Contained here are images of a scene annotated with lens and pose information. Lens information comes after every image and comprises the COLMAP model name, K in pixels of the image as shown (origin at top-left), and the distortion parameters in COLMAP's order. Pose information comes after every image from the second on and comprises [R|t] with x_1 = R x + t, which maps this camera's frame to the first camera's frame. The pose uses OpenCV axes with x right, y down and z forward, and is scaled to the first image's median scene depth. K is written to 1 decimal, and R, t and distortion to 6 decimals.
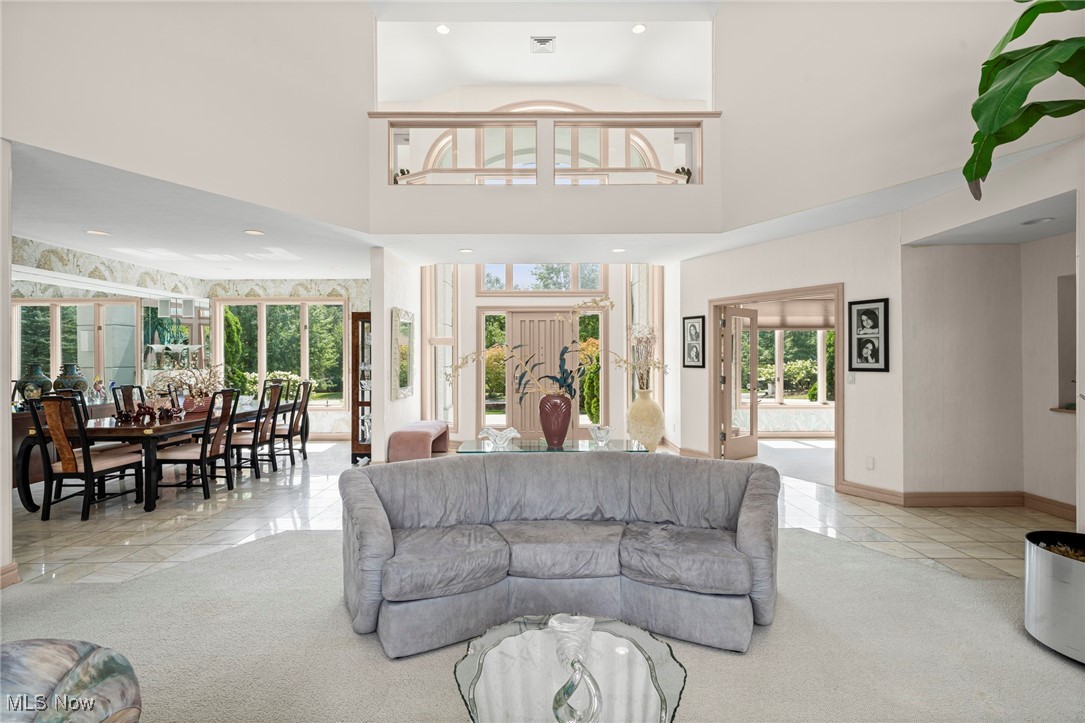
lens RADIAL K [[500.5, 0, 543.4], [0, 500.5, 358.8], [0, 0, 1]] dist [0.003932, 0.000749]
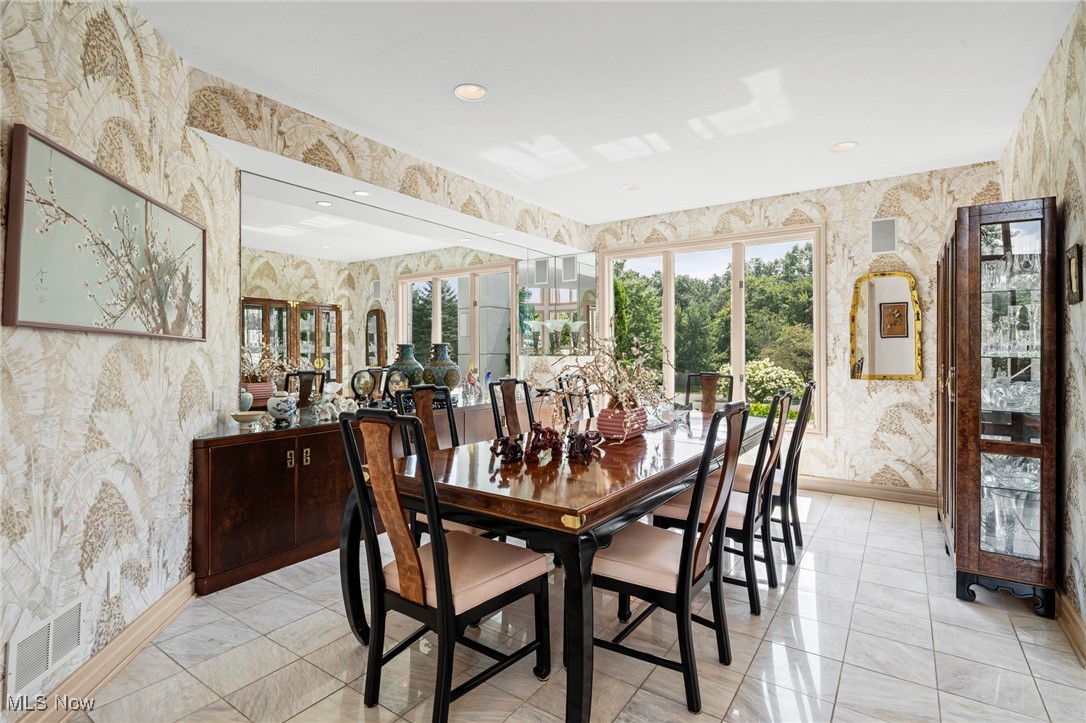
lens RADIAL K [[500.9, 0, 541.4], [0, 500.9, 357.1], [0, 0, 1]] dist [0.003932, 0.000749]
pose [[0.826554, 0.009111, -0.562784, -0.457903], [-0.002955, 0.999925, 0.011848, 0.019886], [0.562850, -0.008130, 0.826519, 0.526688]]
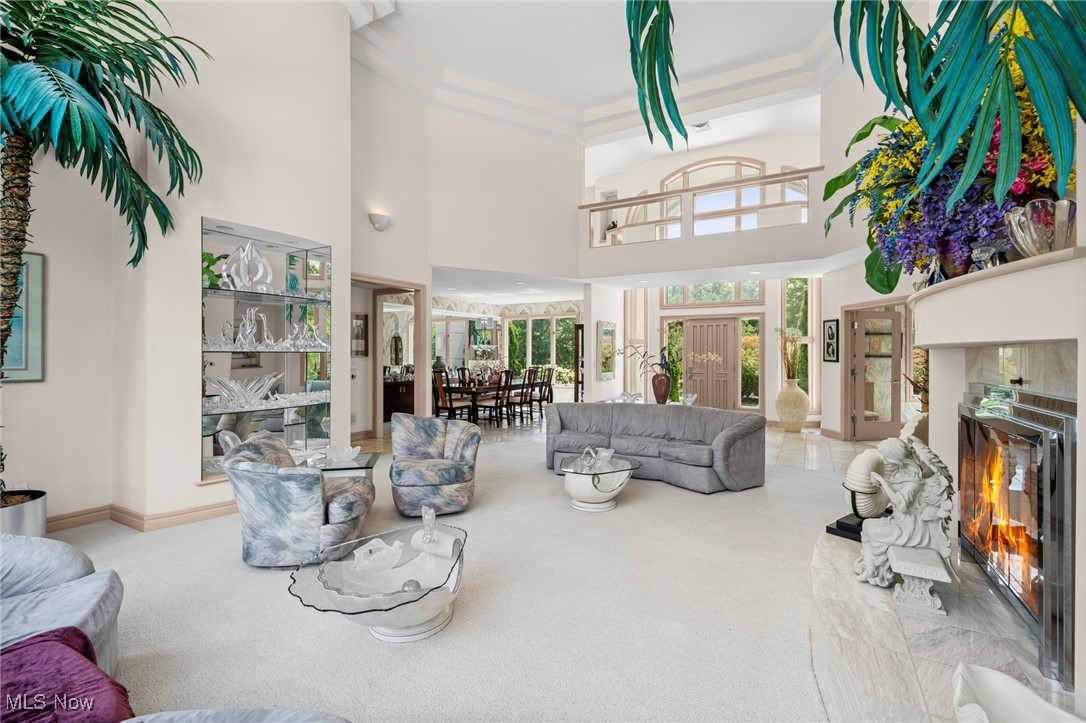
lens RADIAL K [[484.6, 0, 542.1], [0, 484.6, 360.6], [0, 0, 1]] dist [0.000486, -0.000024]
pose [[0.872748, 0.009536, -0.488078, 0.289154], [-0.004210, 0.999919, 0.012009, 0.003304], [0.488153, -0.008426, 0.872717, -0.405973]]
